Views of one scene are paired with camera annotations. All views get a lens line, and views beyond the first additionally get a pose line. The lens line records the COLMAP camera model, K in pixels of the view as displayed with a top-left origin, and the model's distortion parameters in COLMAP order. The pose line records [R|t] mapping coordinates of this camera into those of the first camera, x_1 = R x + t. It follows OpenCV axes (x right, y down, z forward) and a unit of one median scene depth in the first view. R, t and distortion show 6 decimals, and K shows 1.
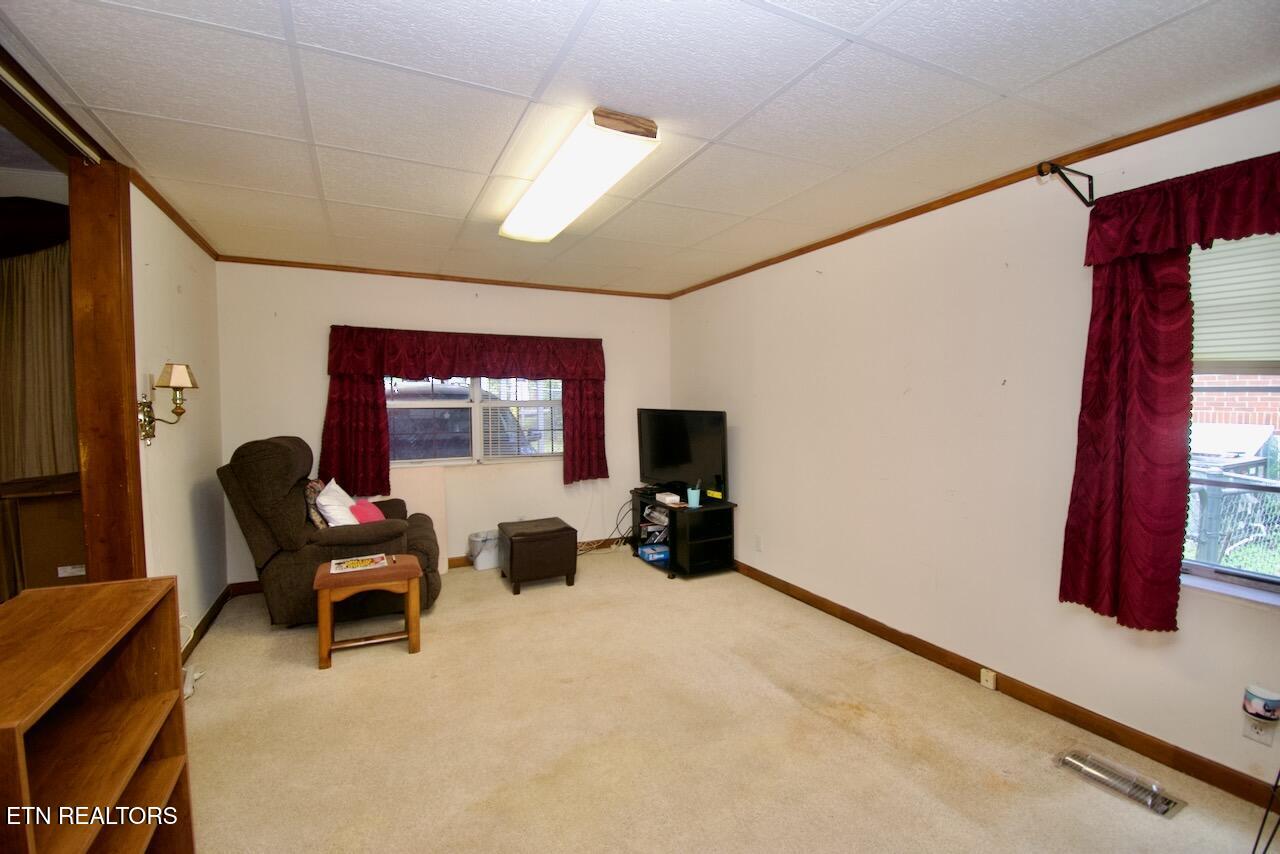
lens RADIAL K [[565.1, 0, 641.2], [0, 565.1, 428.8], [0, 0, 1]] dist [0.023329, -0.028175]
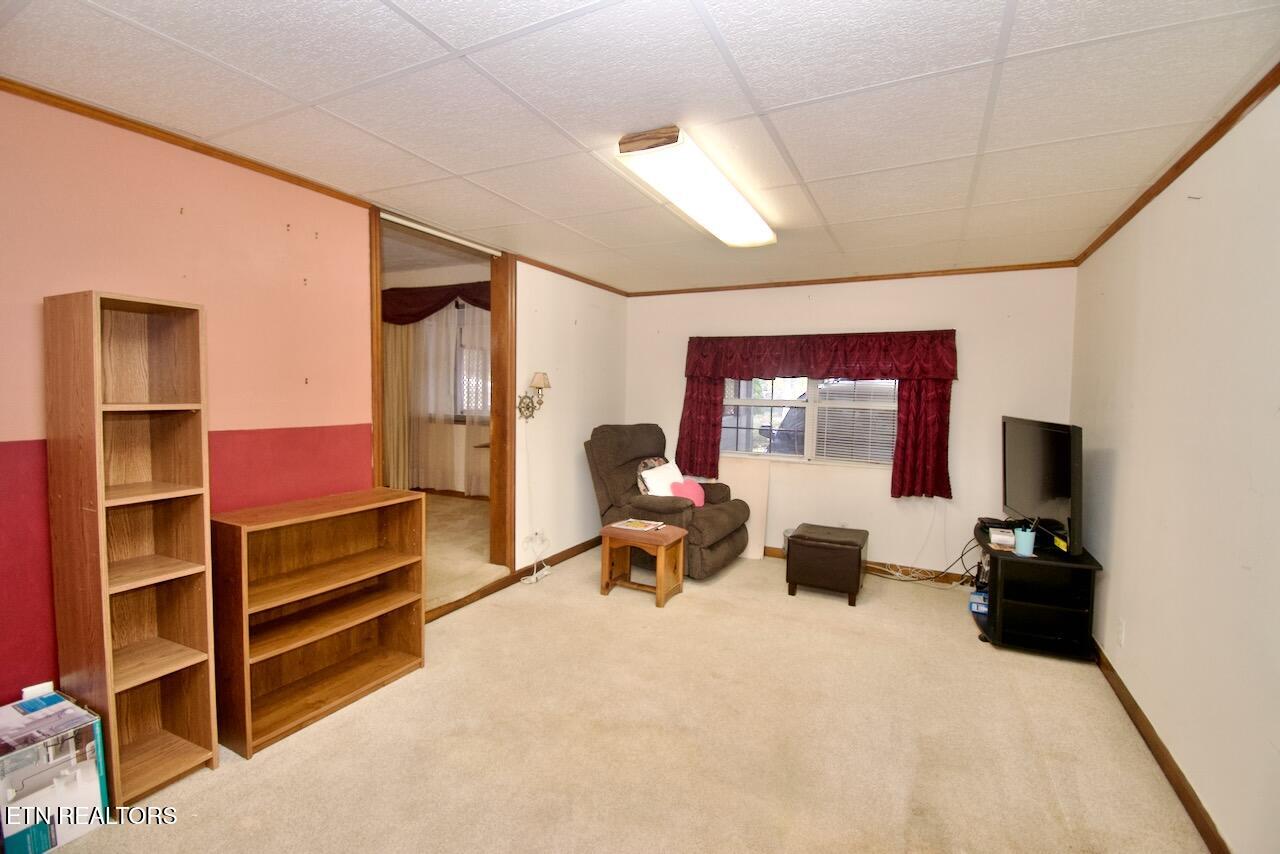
lens RADIAL K [[562.9, 0, 643.8], [0, 562.9, 425.9], [0, 0, 1]] dist [0.022426, -0.027186]
pose [[0.600031, 0.063385, -0.797462, 0.386983], [-0.062029, 0.997541, 0.032615, -0.021359], [0.797568, 0.029895, 0.602487, 0.177545]]
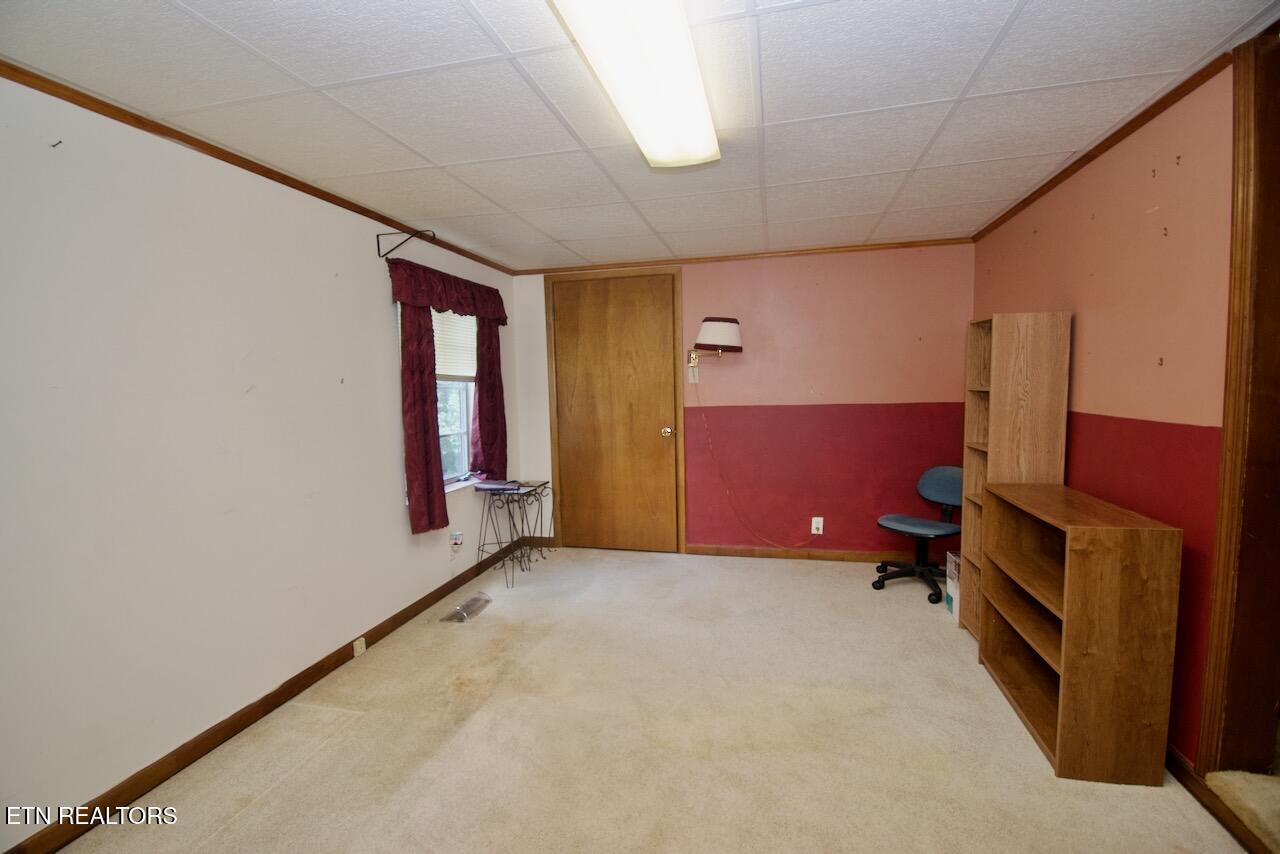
lens RADIAL K [[562.9, 0, 643.8], [0, 562.9, 425.9], [0, 0, 1]] dist [0.022426, -0.027186]
pose [[-0.766679, -0.027253, 0.641451, -0.338821], [0.060325, 0.991621, 0.114233, -0.055148], [-0.639190, 0.126275, -0.758611, 0.929744]]
